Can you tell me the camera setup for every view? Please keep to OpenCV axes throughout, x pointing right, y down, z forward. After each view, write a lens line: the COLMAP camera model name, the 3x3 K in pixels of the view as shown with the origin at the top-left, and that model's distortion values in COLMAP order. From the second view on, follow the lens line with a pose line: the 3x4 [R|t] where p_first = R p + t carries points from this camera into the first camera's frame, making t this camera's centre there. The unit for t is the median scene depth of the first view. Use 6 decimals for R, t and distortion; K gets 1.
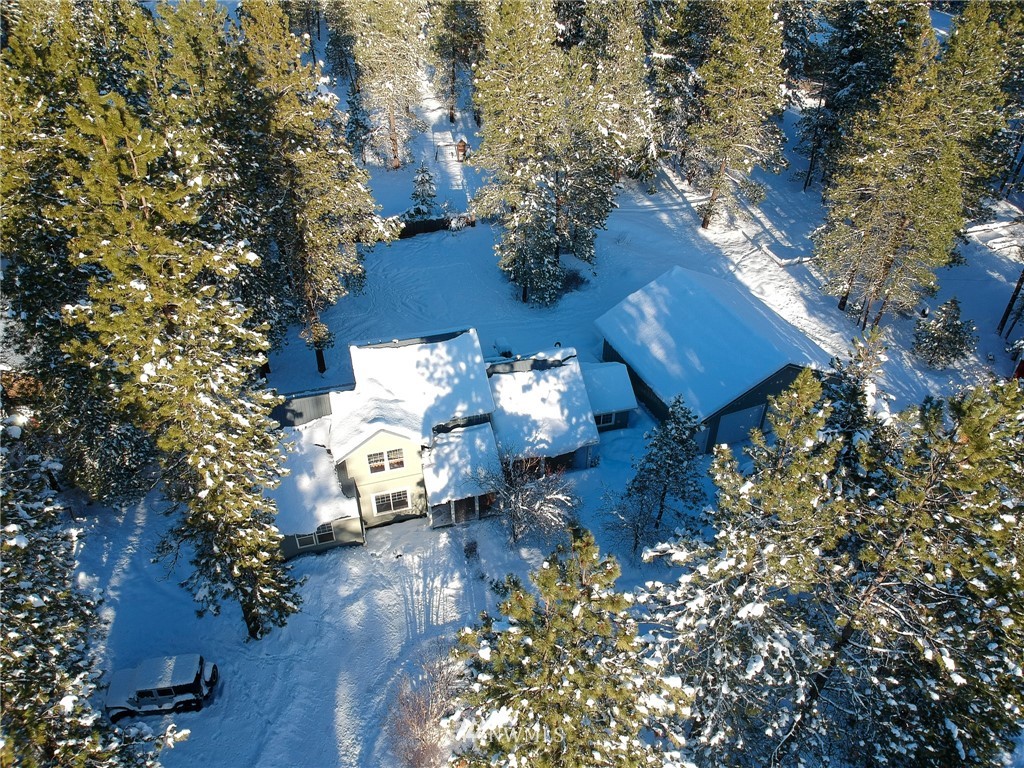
lens RADIAL K [[745.9, 0, 512.0], [0, 745.9, 384.0], [0, 0, 1]] dist [0.120528, -0.182845]
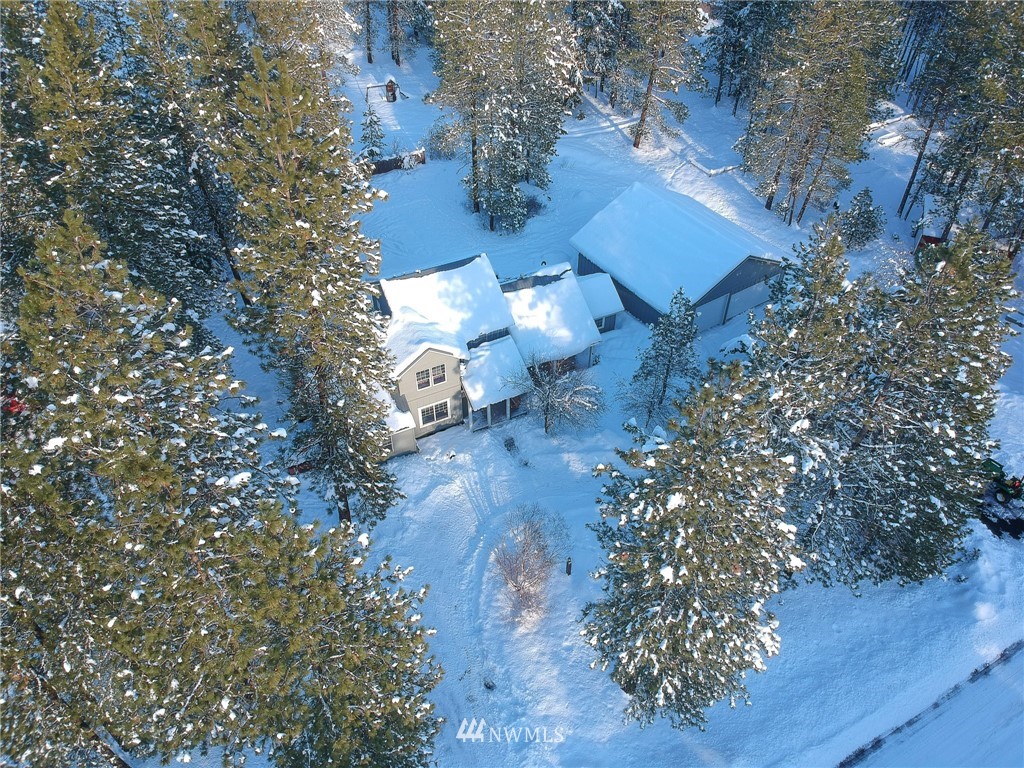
lens RADIAL K [[745.9, 0, 512.0], [0, 745.9, 384.0], [0, 0, 1]] dist [0.120528, -0.182845]
pose [[0.982639, -0.125256, 0.136860, -0.176996], [0.114159, 0.989720, 0.086154, 0.026283], [-0.146244, -0.069035, 0.986837, -0.117343]]
